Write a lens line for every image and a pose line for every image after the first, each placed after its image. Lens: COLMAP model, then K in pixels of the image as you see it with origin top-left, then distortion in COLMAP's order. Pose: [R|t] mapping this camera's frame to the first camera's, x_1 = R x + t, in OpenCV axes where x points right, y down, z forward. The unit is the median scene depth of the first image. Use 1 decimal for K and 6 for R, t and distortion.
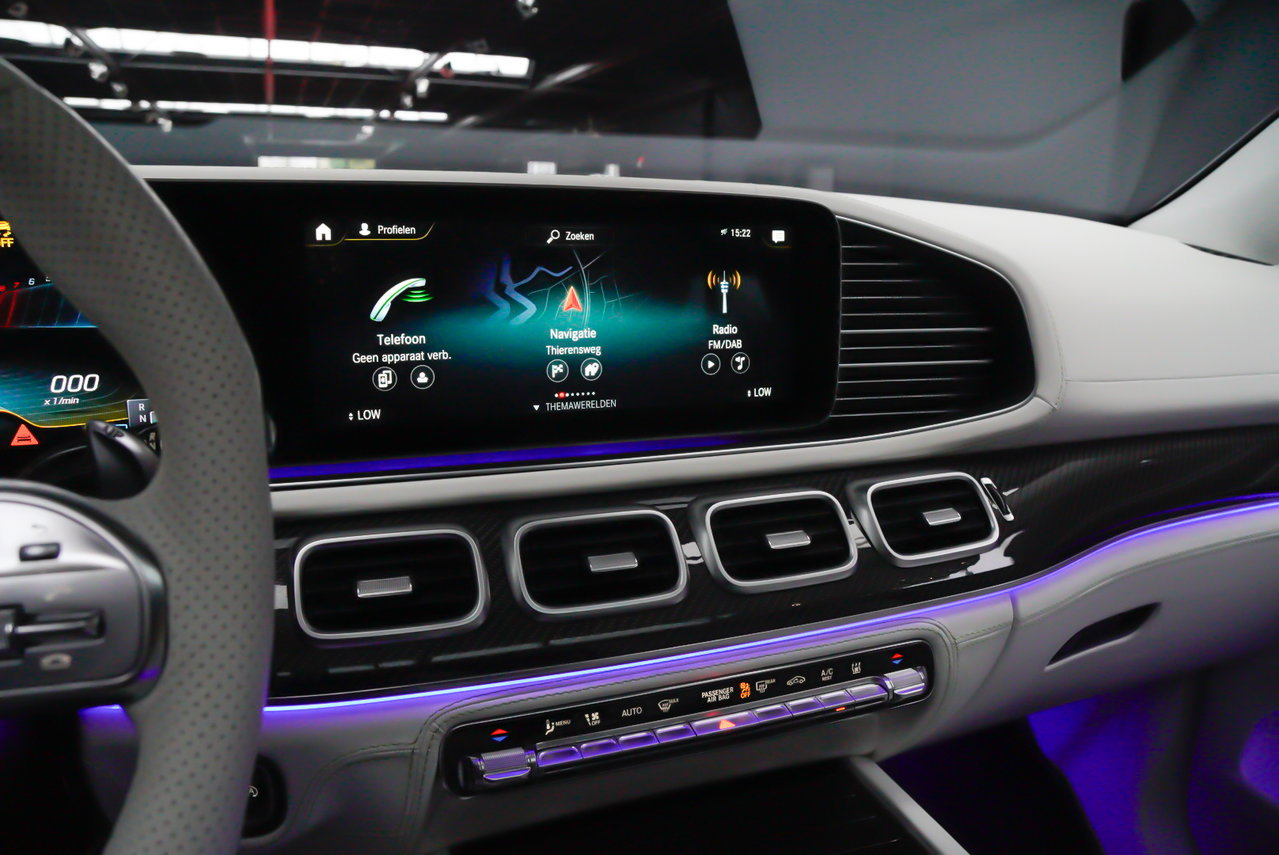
lens RADIAL K [[897.8, 0, 634.4], [0, 897.8, 431.6], [0, 0, 1]] dist [-0.127465, 0.083585]
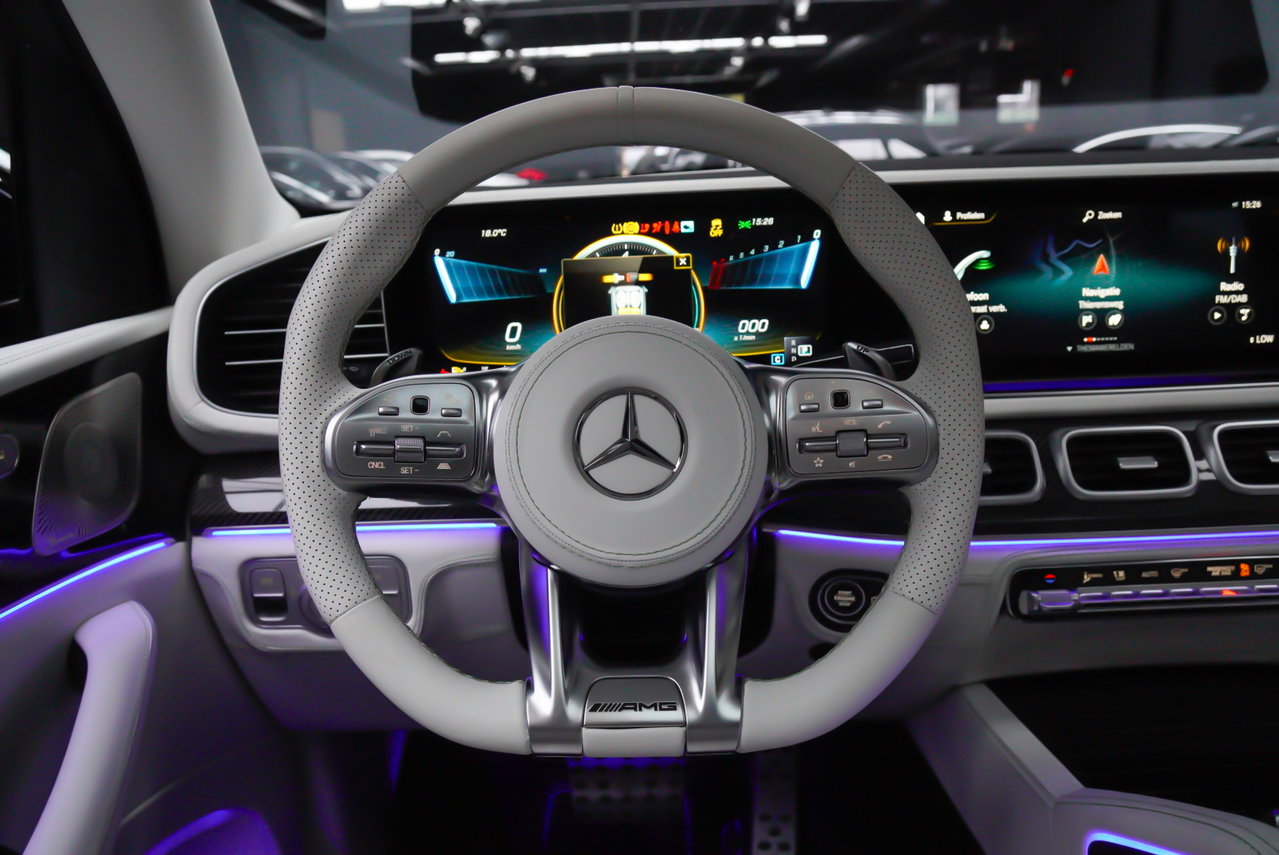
lens RADIAL K [[1038.3, 0, 632.1], [0, 1038.3, 434.0], [0, 0, 1]] dist [-0.109038, 0.130817]
pose [[0.927458, 0.035693, -0.372221, -0.150170], [-0.025133, 0.999133, 0.033185, 0.067233], [0.373083, -0.021422, 0.927551, -0.651240]]
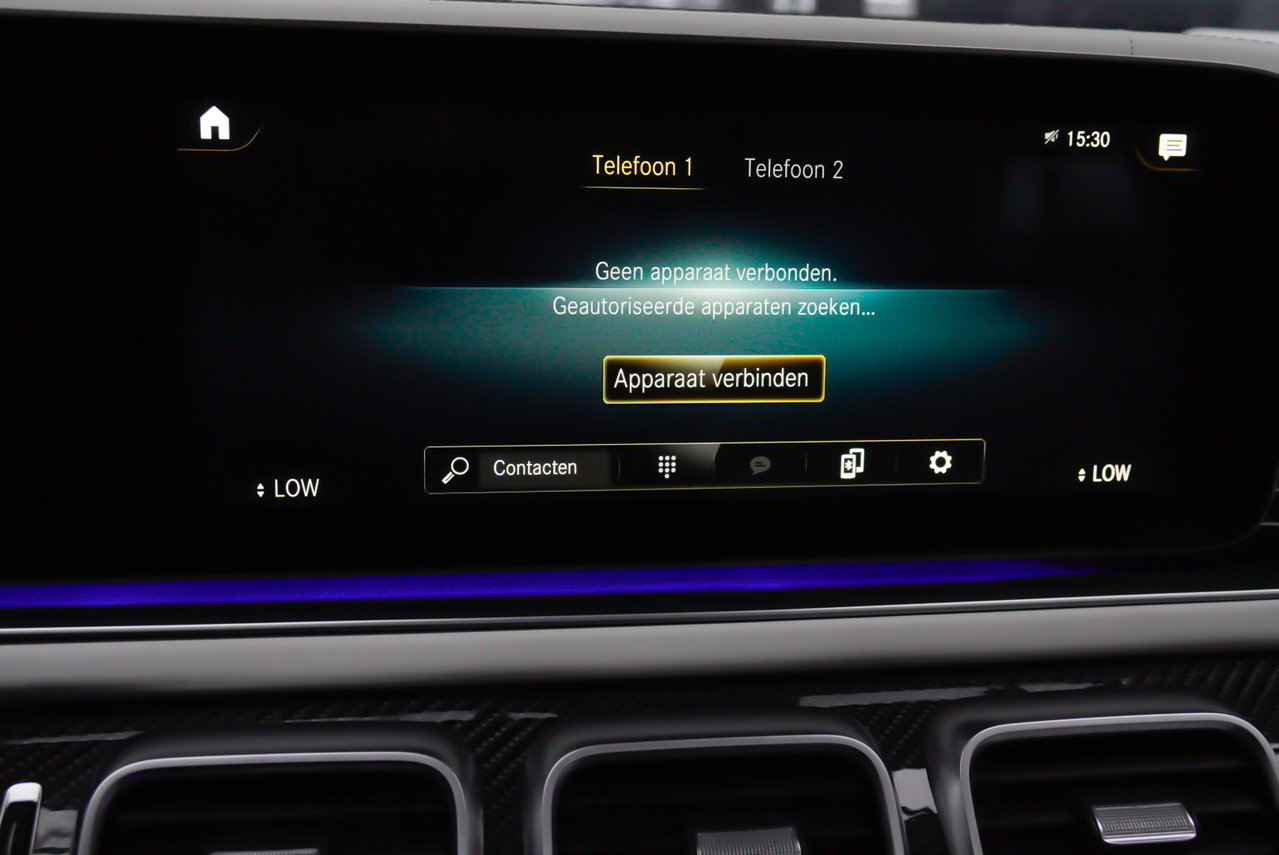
lens RADIAL K [[1382.4, 0, 639.7], [0, 1382.4, 426.5], [0, 0, 1]] dist [0.001411, 0.000000]
pose [[0.979438, 0.066149, -0.190594, 0.040813], [-0.060886, 0.997588, 0.033346, -0.091582], [0.192340, -0.021056, 0.981102, 0.261733]]
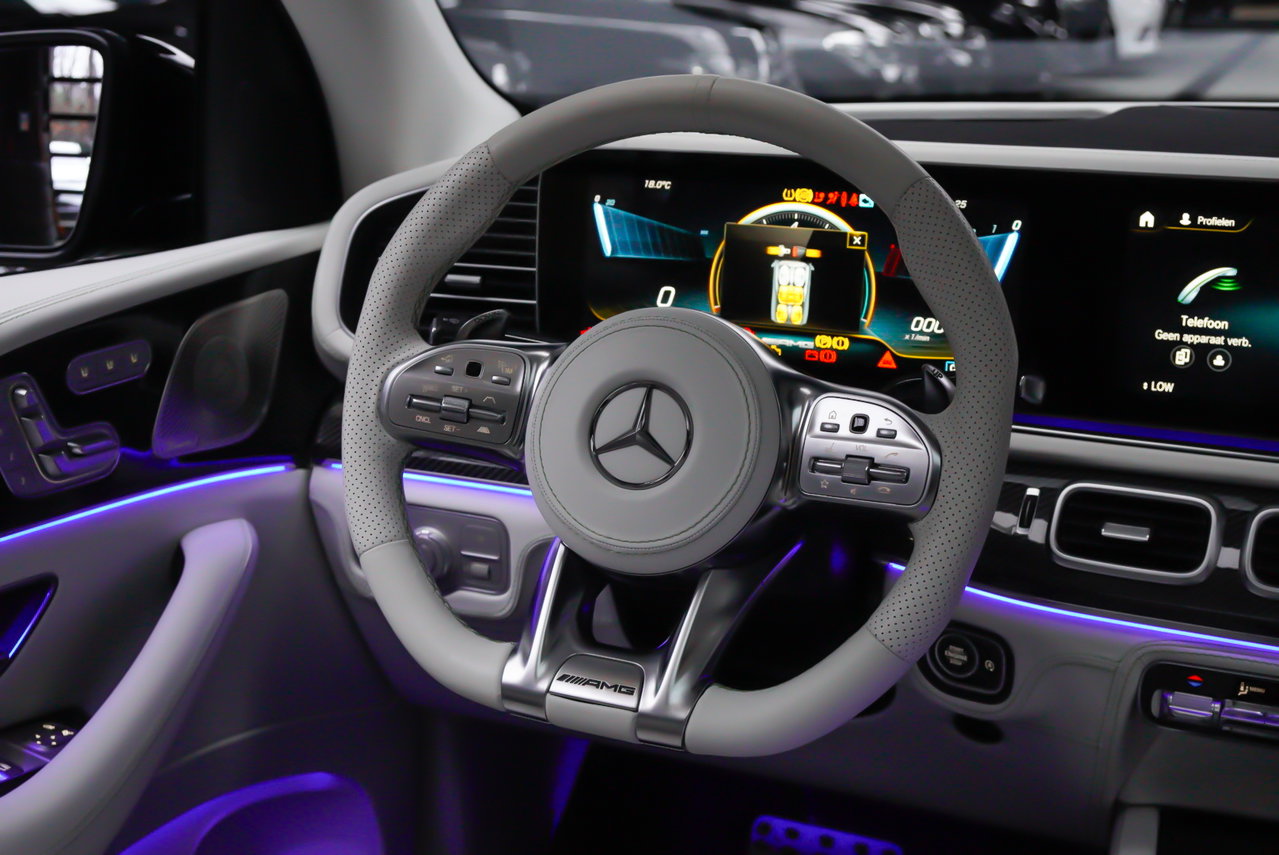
lens RADIAL K [[1786.2, 0, 623.7], [0, 1786.2, 437.2], [0, 0, 1]] dist [0.067977, 0.000000]
pose [[0.715741, 0.176124, -0.675792, 0.730069], [-0.154943, 0.983608, 0.092244, -0.058970], [0.680961, 0.038686, 0.731297, -1.065818]]
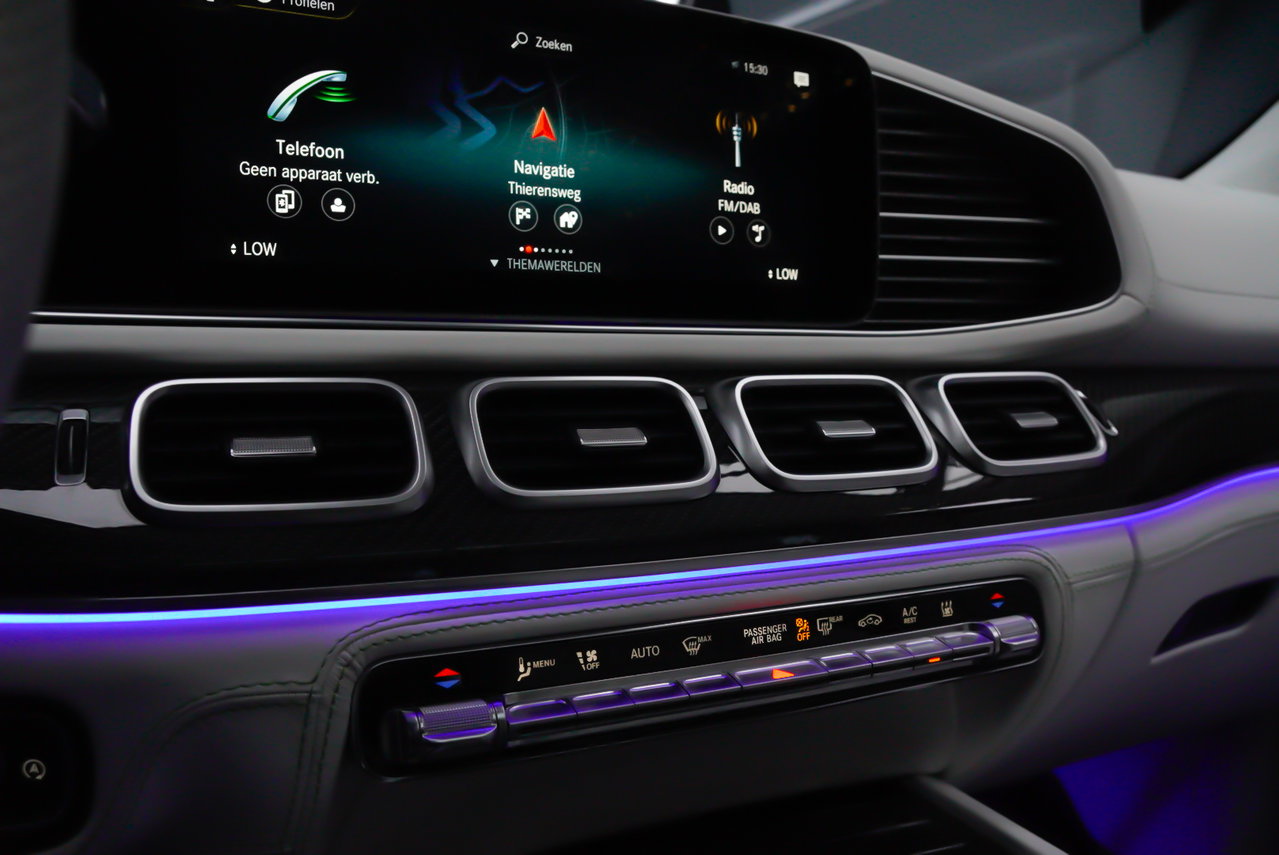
lens RADIAL K [[984.1, 0, 632.9], [0, 984.1, 434.9], [0, 0, 1]] dist [-0.107728, 0.075494]
pose [[0.996951, -0.004006, 0.077924, -0.062991], [0.013144, 0.993033, -0.117101, 0.219744], [-0.076912, 0.117768, 0.990058, 0.231042]]
